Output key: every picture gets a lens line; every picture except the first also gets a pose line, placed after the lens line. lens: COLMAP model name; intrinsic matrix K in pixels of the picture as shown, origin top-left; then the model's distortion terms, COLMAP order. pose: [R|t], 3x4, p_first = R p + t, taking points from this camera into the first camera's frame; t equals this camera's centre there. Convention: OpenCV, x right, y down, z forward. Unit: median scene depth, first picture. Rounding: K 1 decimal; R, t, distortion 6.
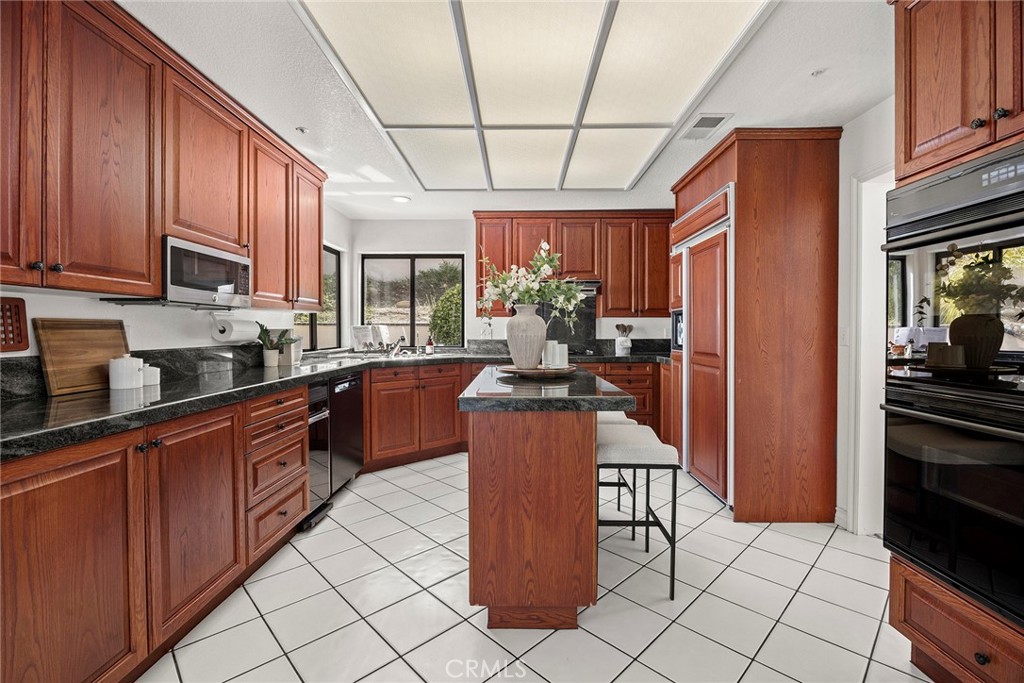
lens RADIAL K [[447.3, 0, 507.8], [0, 447.3, 338.6], [0, 0, 1]] dist [-0.012710, 0.000227]
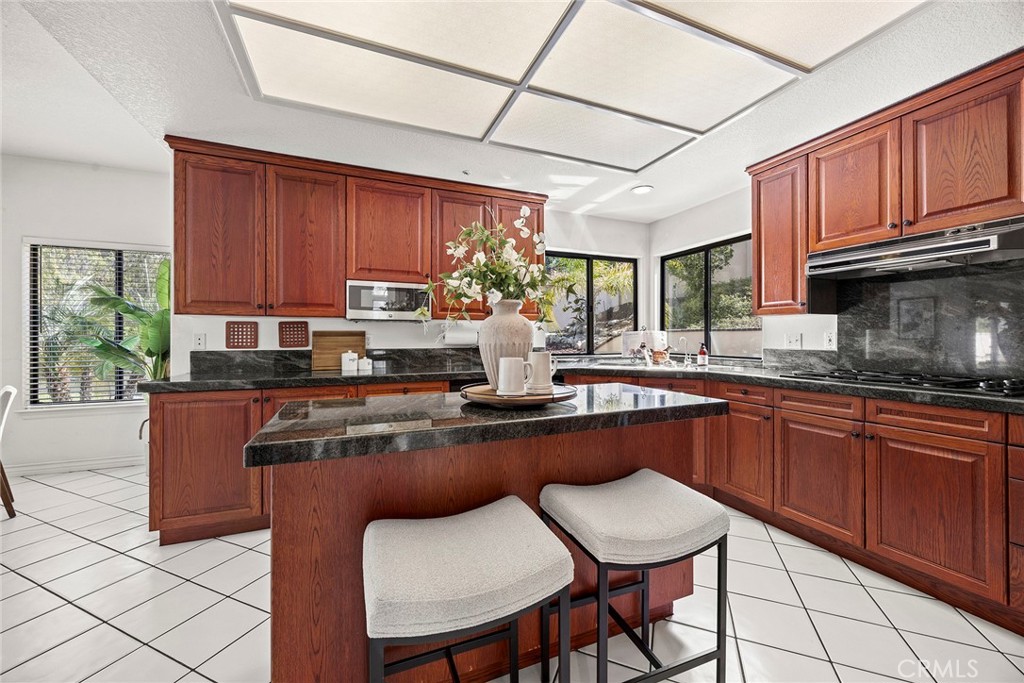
lens RADIAL K [[393.1, 0, 521.1], [0, 393.1, 337.2], [0, 0, 1]] dist [-0.002645, 0.000284]
pose [[0.400978, -0.002738, -0.916083, 0.466416], [-0.014167, 0.999857, -0.009189, -0.007245], [0.915978, 0.016663, 0.400883, 0.564026]]
